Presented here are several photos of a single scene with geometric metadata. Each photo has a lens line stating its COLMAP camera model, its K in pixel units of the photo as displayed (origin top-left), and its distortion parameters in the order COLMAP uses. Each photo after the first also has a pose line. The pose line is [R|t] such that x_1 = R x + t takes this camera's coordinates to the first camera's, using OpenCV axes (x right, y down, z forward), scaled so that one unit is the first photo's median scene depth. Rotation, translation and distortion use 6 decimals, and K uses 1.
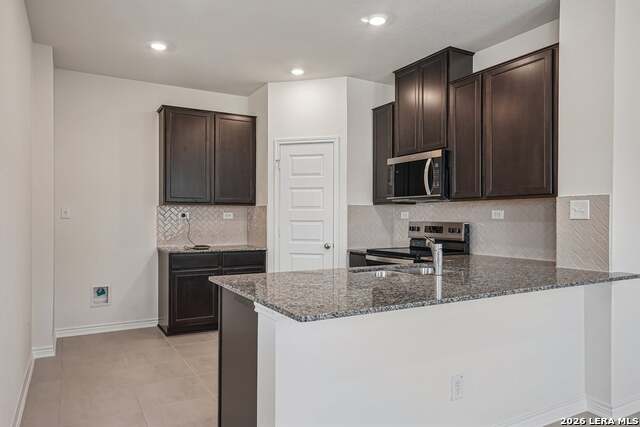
lens RADIAL K [[439.4, 0, 320.0], [0, 439.4, 213.5], [0, 0, 1]] dist [0.004663, -0.000425]
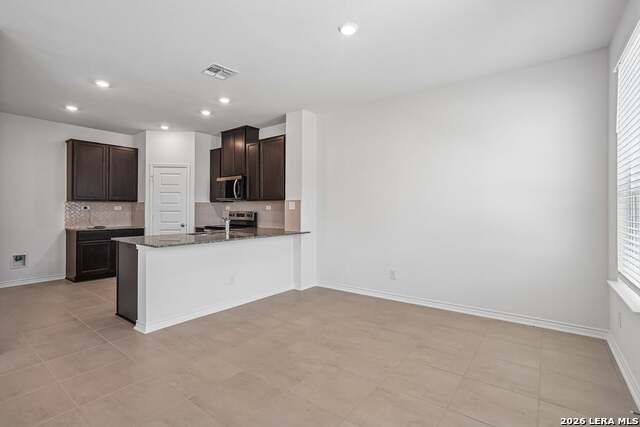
lens RADIAL K [[300.8, 0, 319.6], [0, 300.8, 210.2], [0, 0, 1]] dist [-0.046352, 0.030517]
pose [[0.917969, 0.000138, 0.396651, 0.046712], [-0.003364, 0.999967, 0.007438, 0.002047], [-0.396637, -0.008162, 0.917939, -0.345712]]
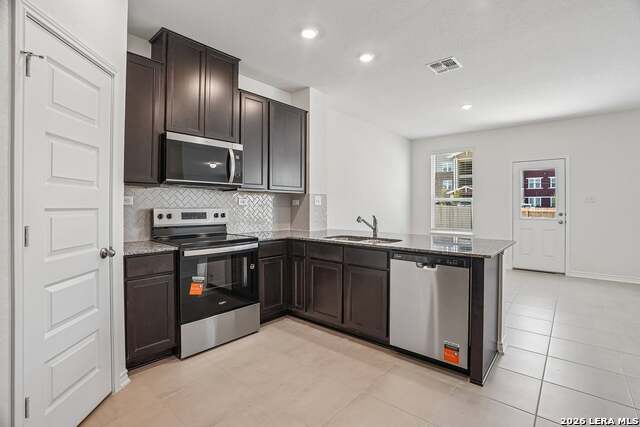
lens RADIAL K [[299.4, 0, 319.3], [0, 299.4, 205.4], [0, 0, 1]] dist [-0.086491, 0.029748]
pose [[-0.324679, 0.000238, 0.945824, -0.430883], [-0.010621, 0.999936, -0.003897, 0.011397], [-0.945765, -0.011311, -0.324656, 0.872620]]
